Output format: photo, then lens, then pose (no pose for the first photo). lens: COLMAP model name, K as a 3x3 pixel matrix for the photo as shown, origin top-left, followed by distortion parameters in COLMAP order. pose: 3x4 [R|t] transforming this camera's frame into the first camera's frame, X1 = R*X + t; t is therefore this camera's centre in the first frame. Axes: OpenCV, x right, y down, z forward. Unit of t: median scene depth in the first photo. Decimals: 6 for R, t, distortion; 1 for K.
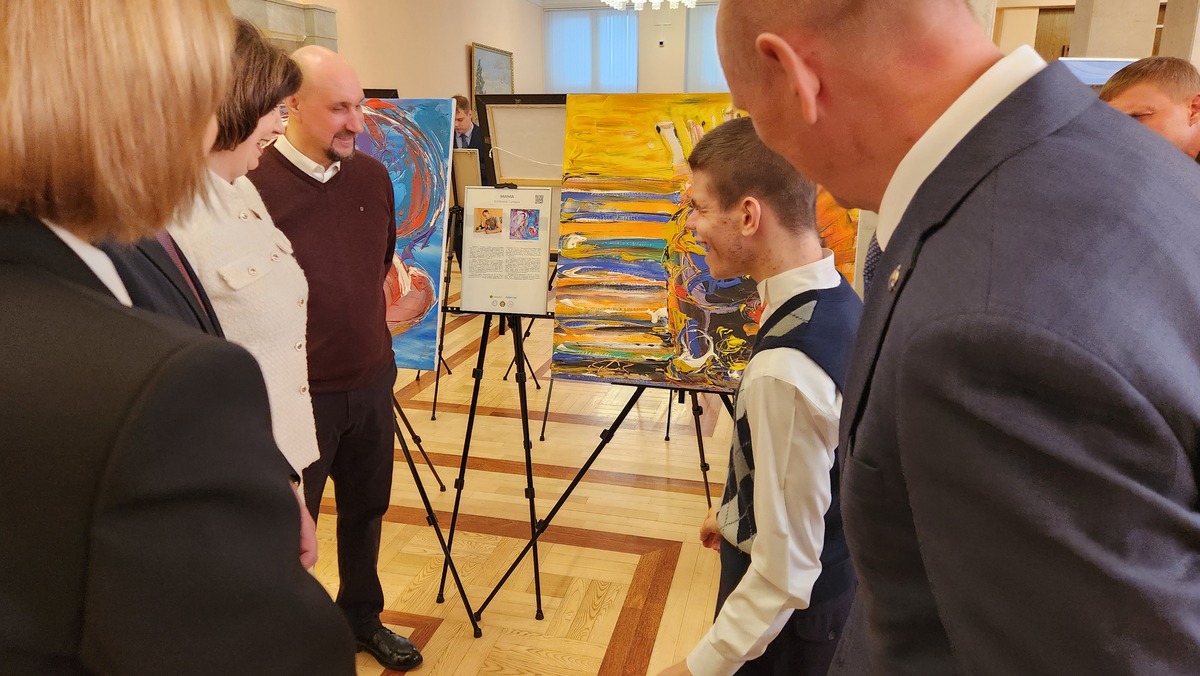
lens RADIAL K [[819.7, 0, 600.0], [0, 819.7, 320.2], [0, 0, 1]] dist [0.083182, -0.000306]
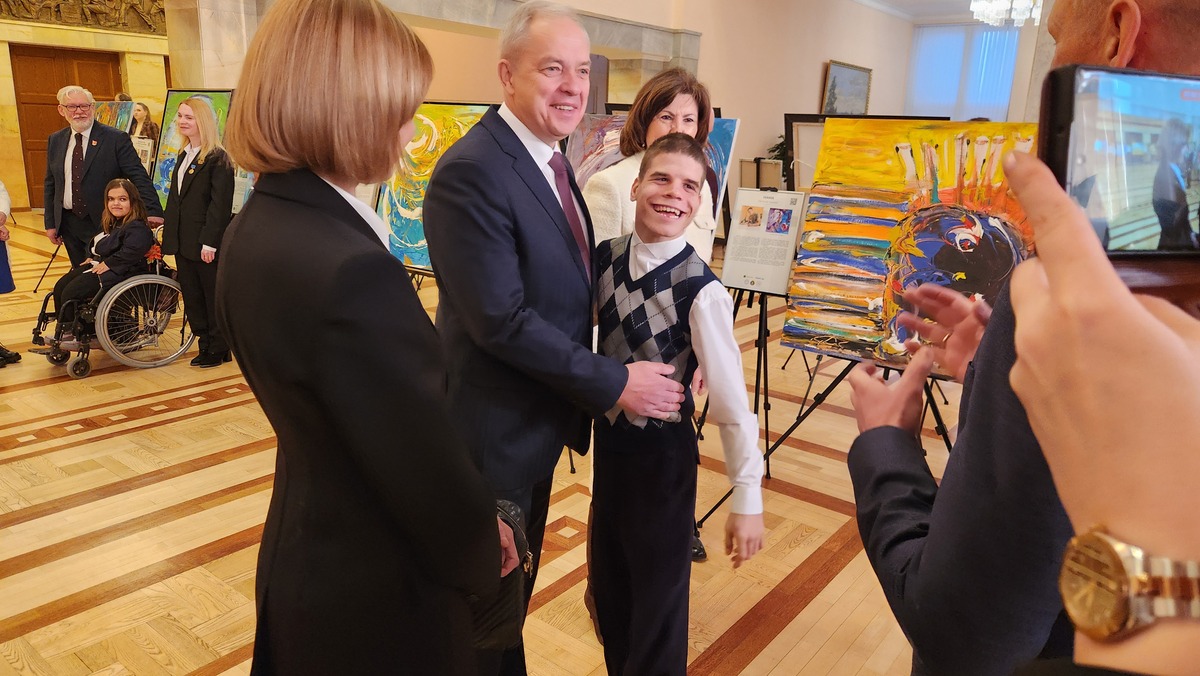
lens RADIAL K [[822.6, 0, 633.6], [0, 822.6, 288.8], [0, 0, 1]] dist [0.094832, -0.048301]
pose [[0.929400, 0.111293, -0.351895, 0.162217], [-0.129409, 0.991187, -0.028304, 0.050389], [0.345644, 0.071844, 0.935611, -0.238350]]
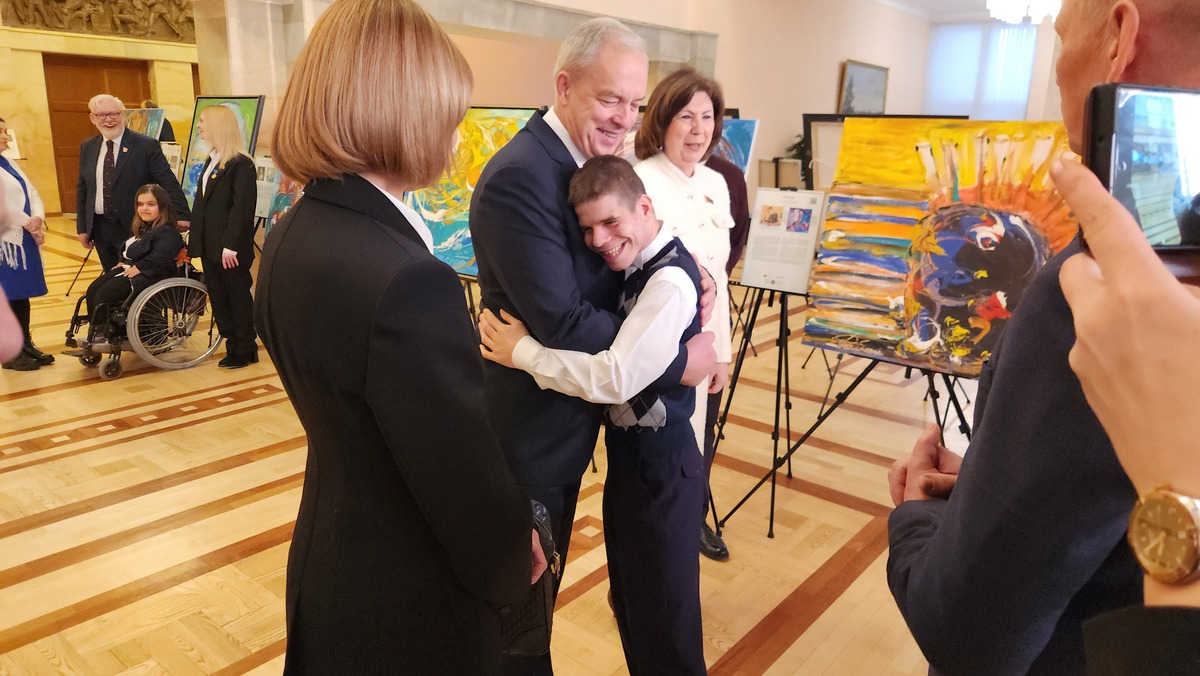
lens RADIAL K [[821.1, 0, 635.7], [0, 821.1, 277.9], [0, 0, 1]] dist [0.085243, -0.038158]
pose [[0.923087, 0.101325, -0.371004, 0.159965], [-0.124616, 0.991427, -0.039285, 0.051593], [0.363842, 0.082497, 0.927800, -0.246315]]
